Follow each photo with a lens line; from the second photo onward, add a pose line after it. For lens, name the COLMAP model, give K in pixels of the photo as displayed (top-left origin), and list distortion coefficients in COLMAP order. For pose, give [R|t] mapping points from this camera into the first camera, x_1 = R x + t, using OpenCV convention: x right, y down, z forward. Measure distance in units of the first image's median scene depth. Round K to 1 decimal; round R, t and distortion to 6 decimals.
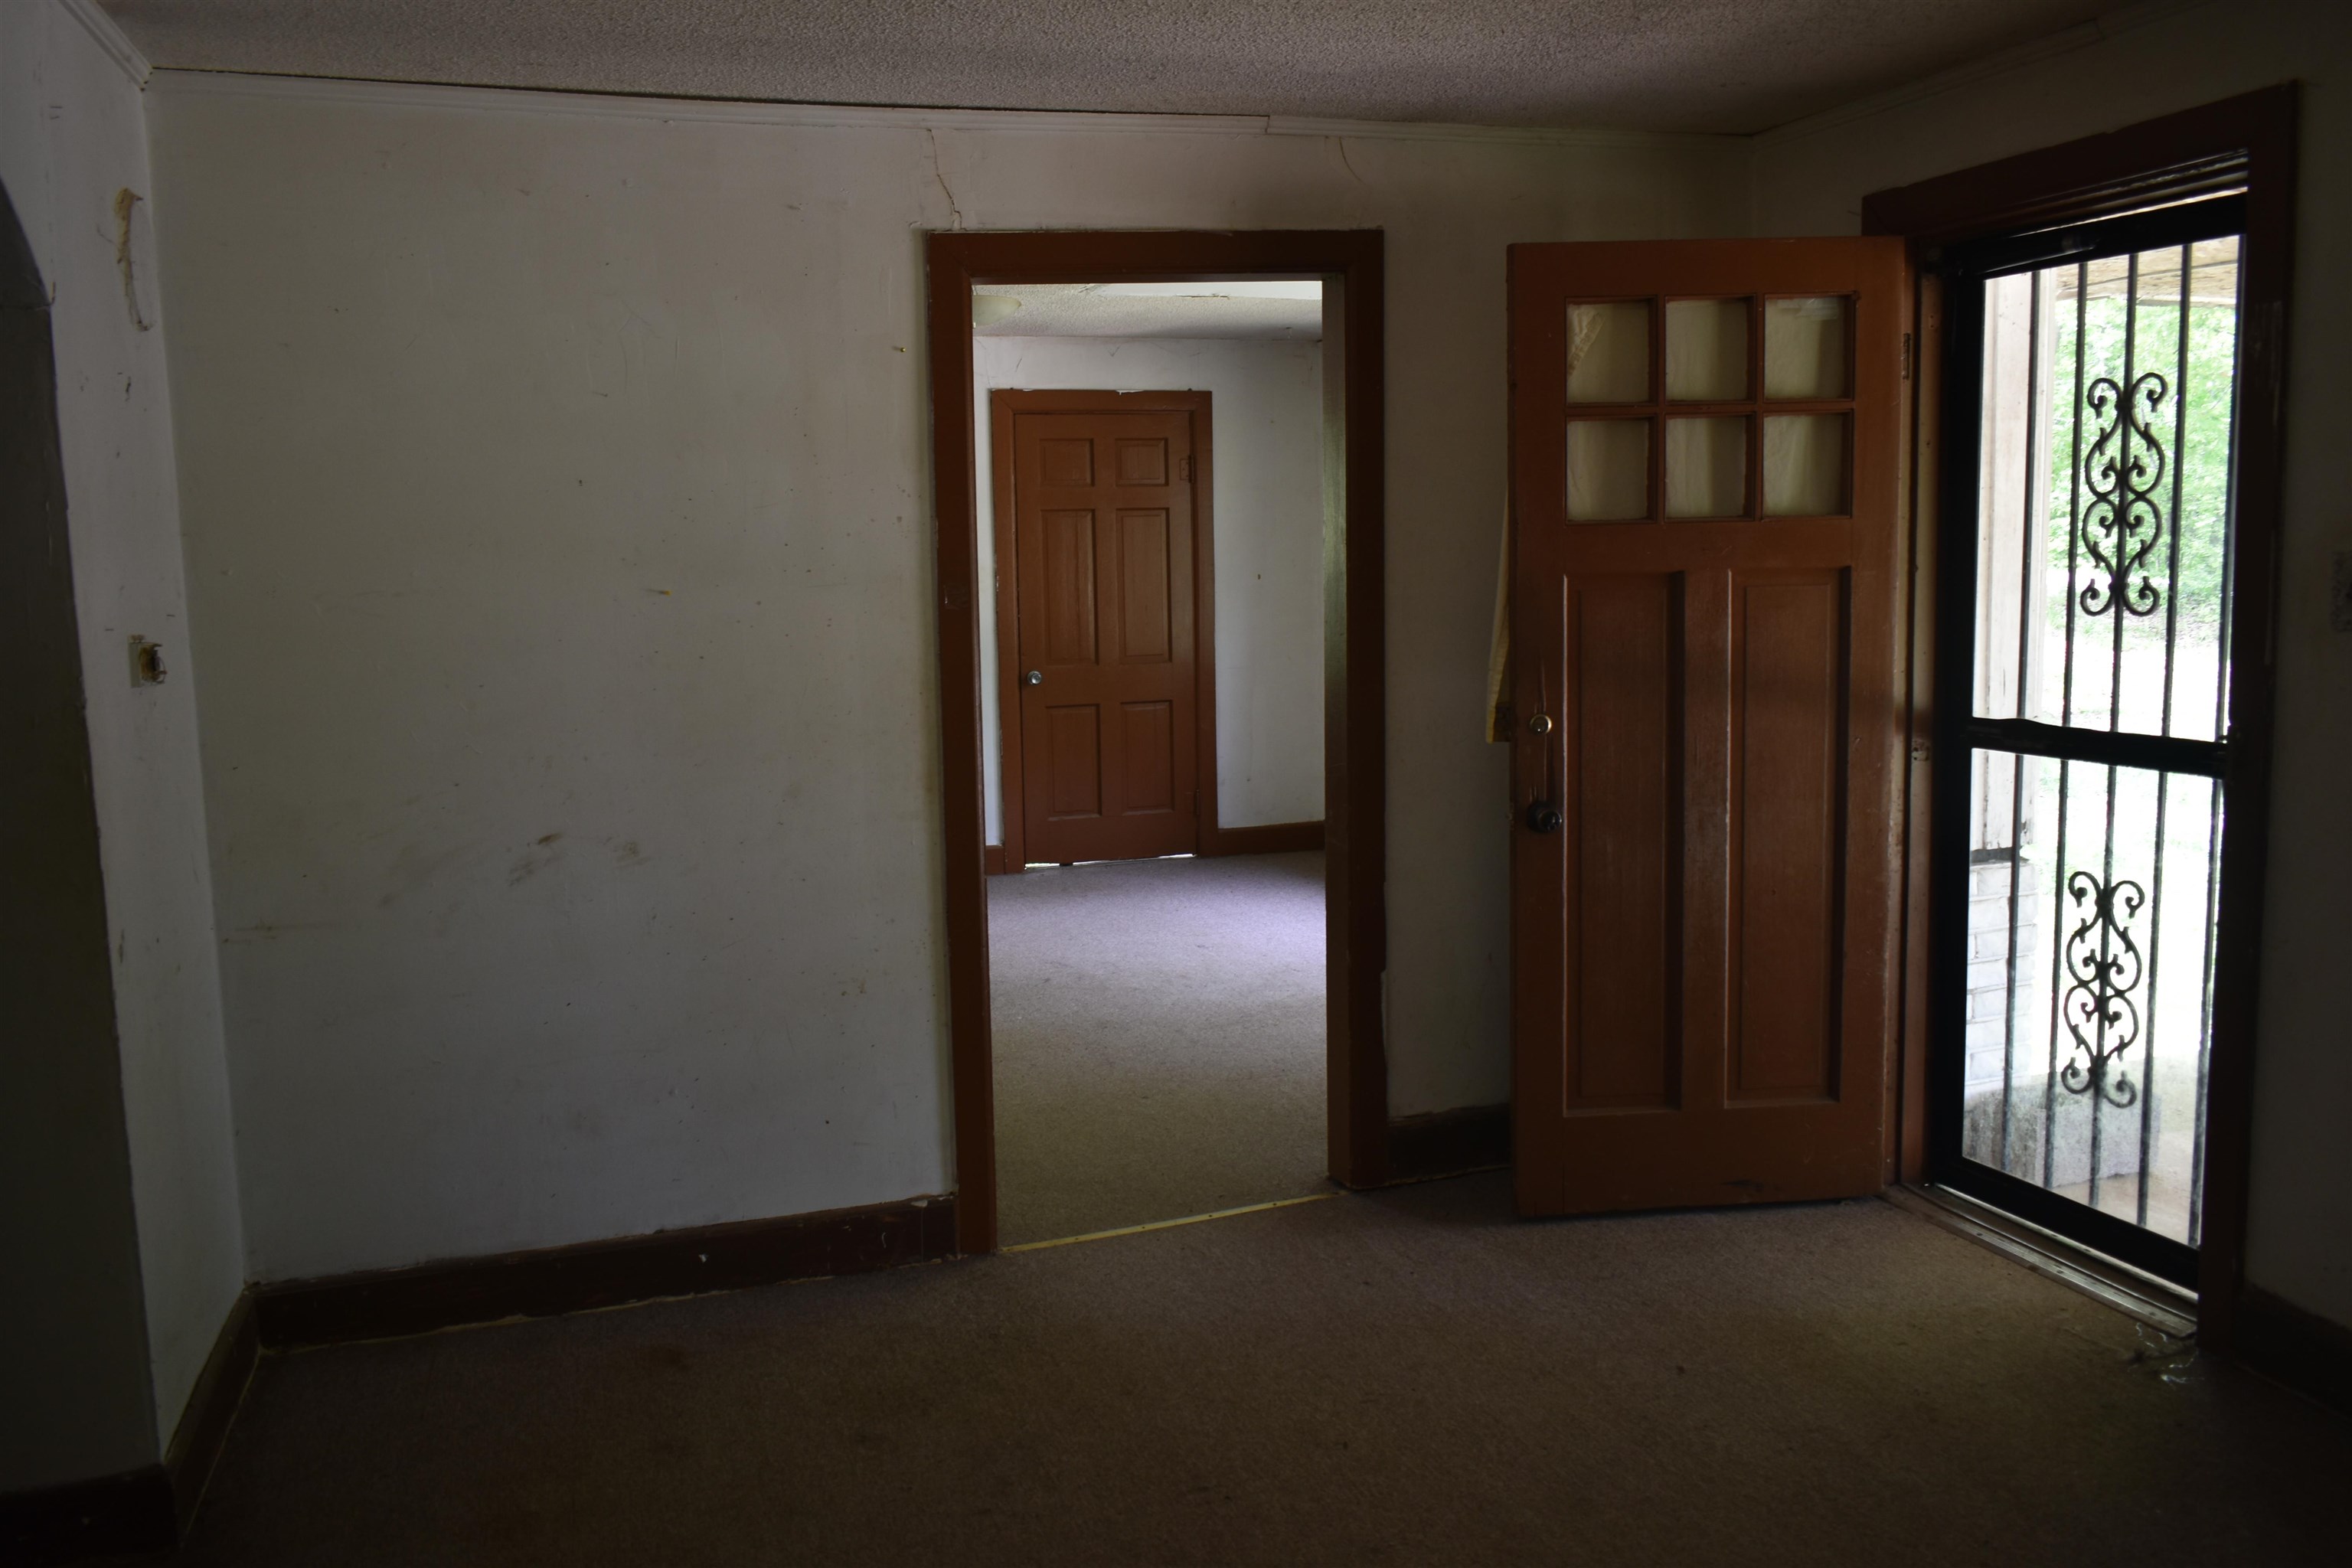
lens RADIAL K [[1810.4, 0, 1176.0], [0, 1810.4, 784.0], [0, 0, 1]] dist [-0.022992, 0.013440]
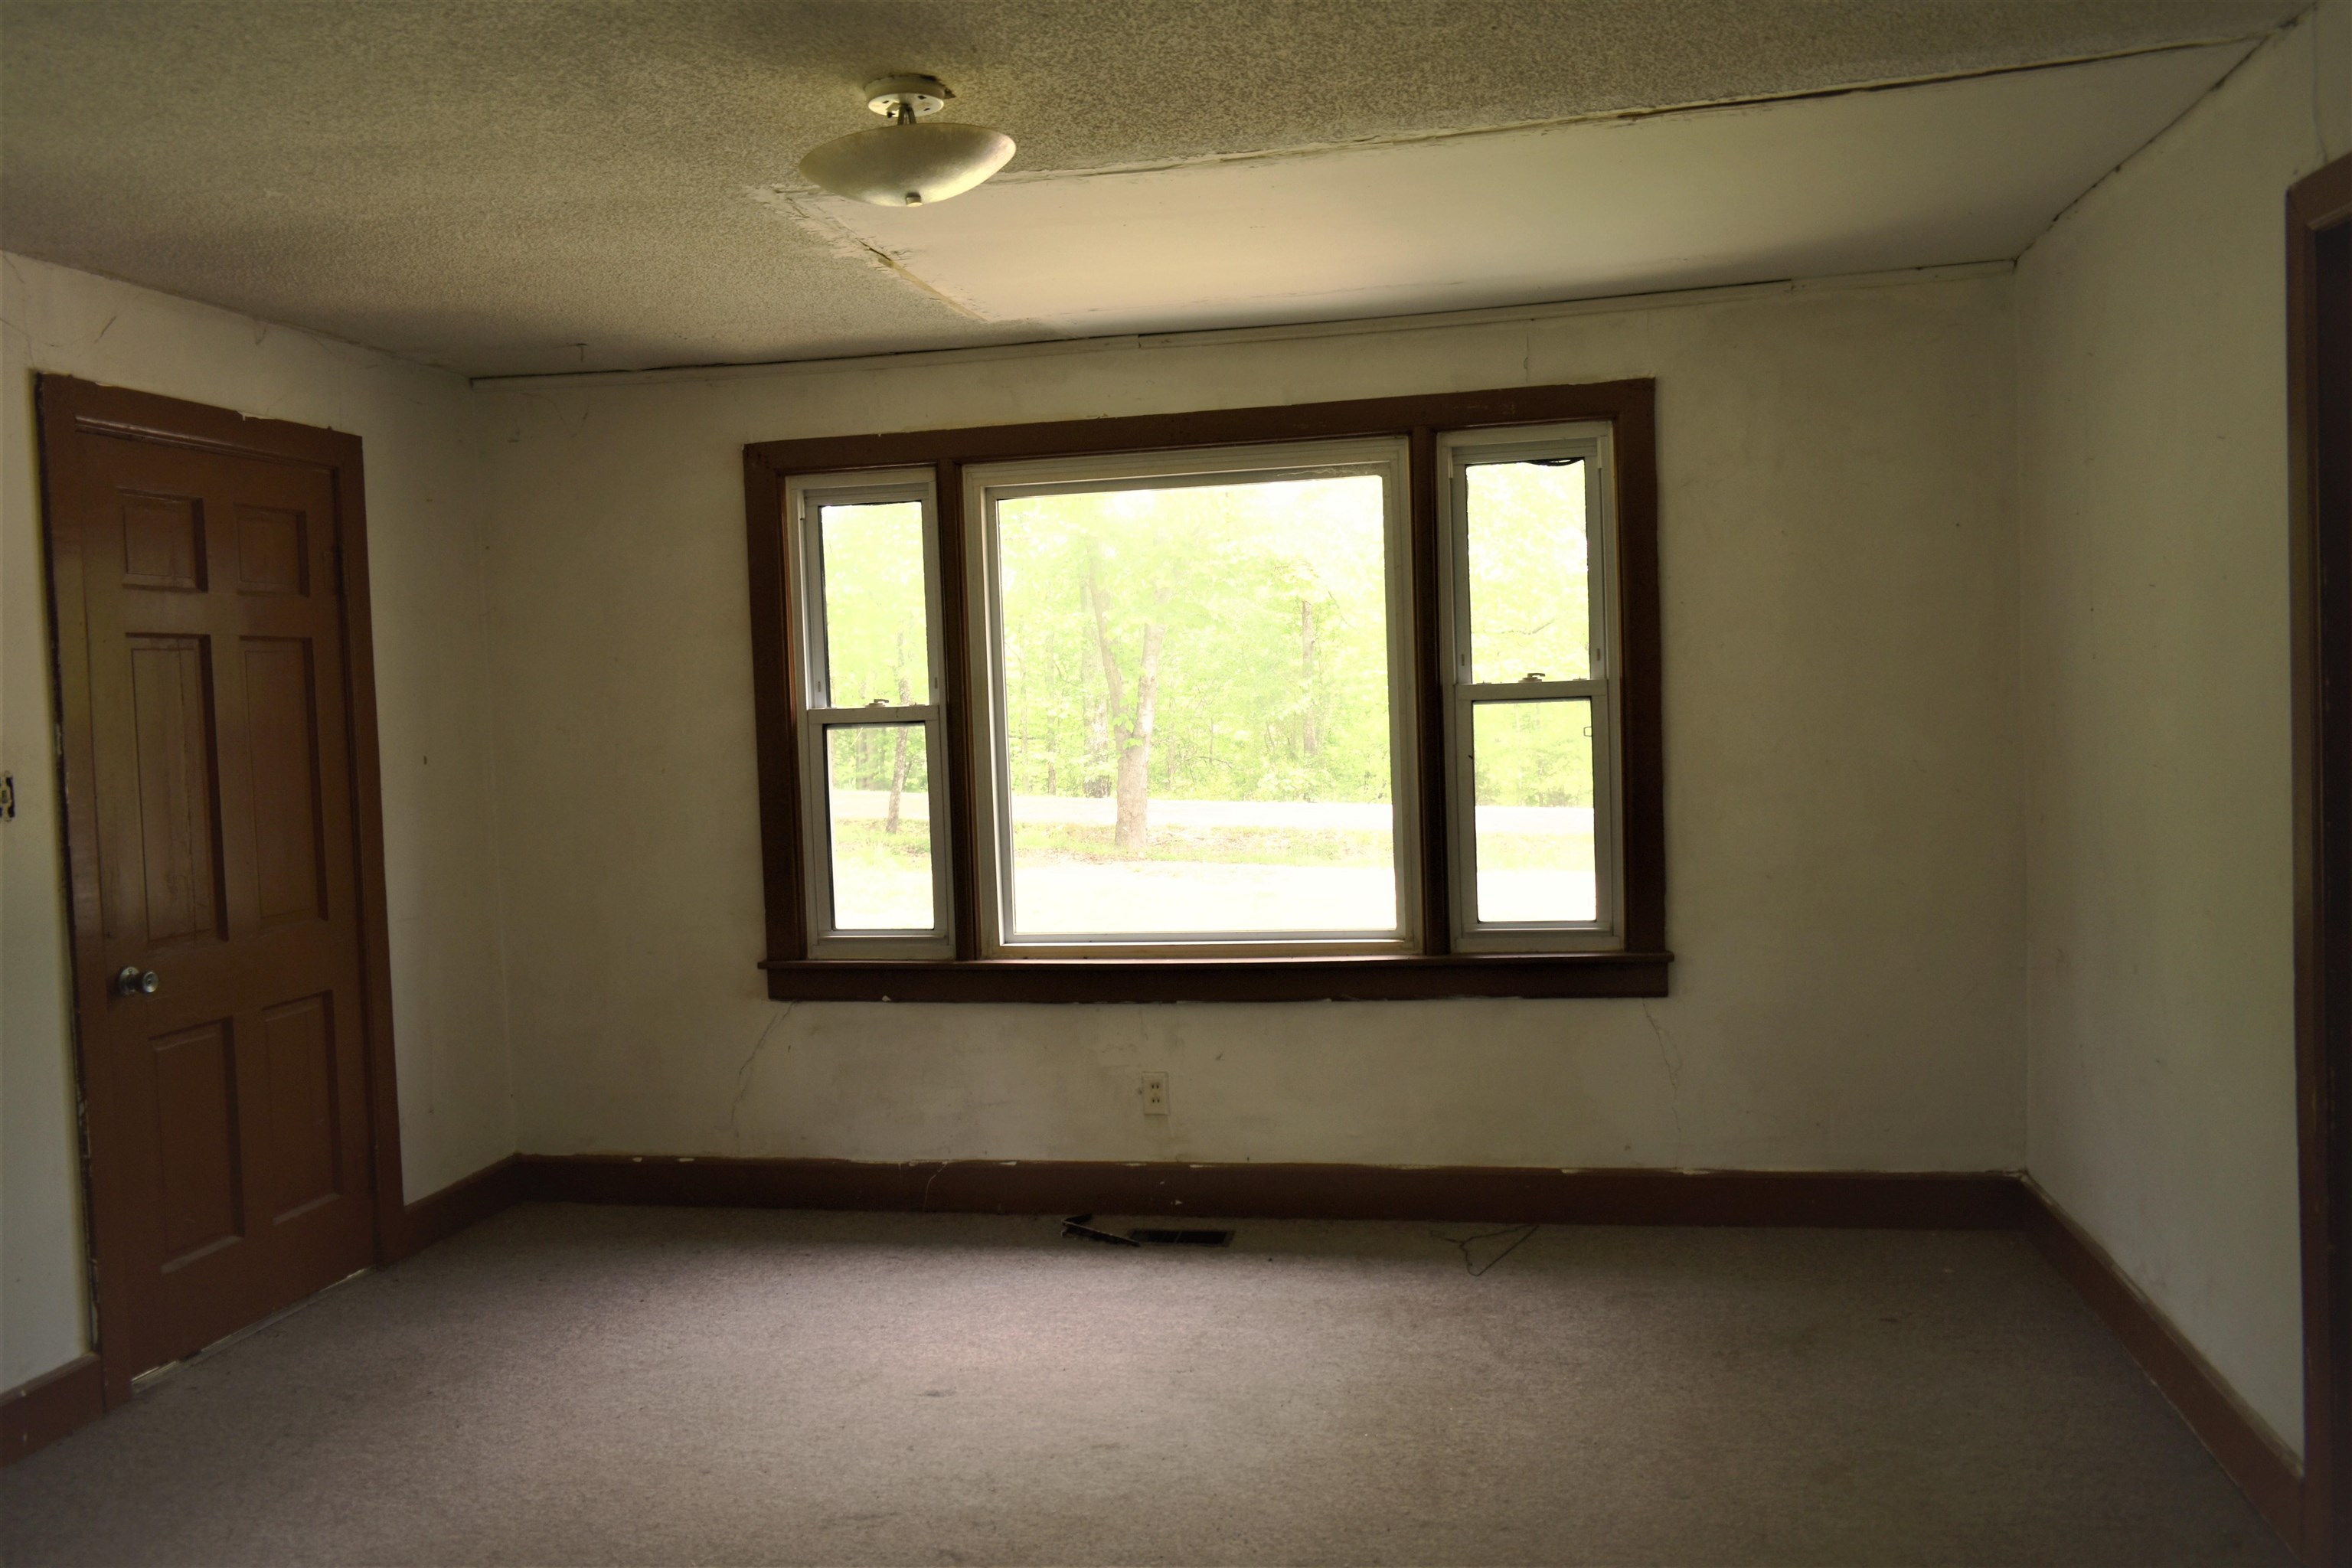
lens RADIAL K [[1810.4, 0, 1176.0], [0, 1810.4, 784.0], [0, 0, 1]] dist [-0.022992, 0.013440]
pose [[0.499379, -0.047955, 0.865055, -0.345326], [0.141079, 0.989641, -0.026580, -0.058487], [-0.854820, 0.135315, 0.500972, 0.514471]]
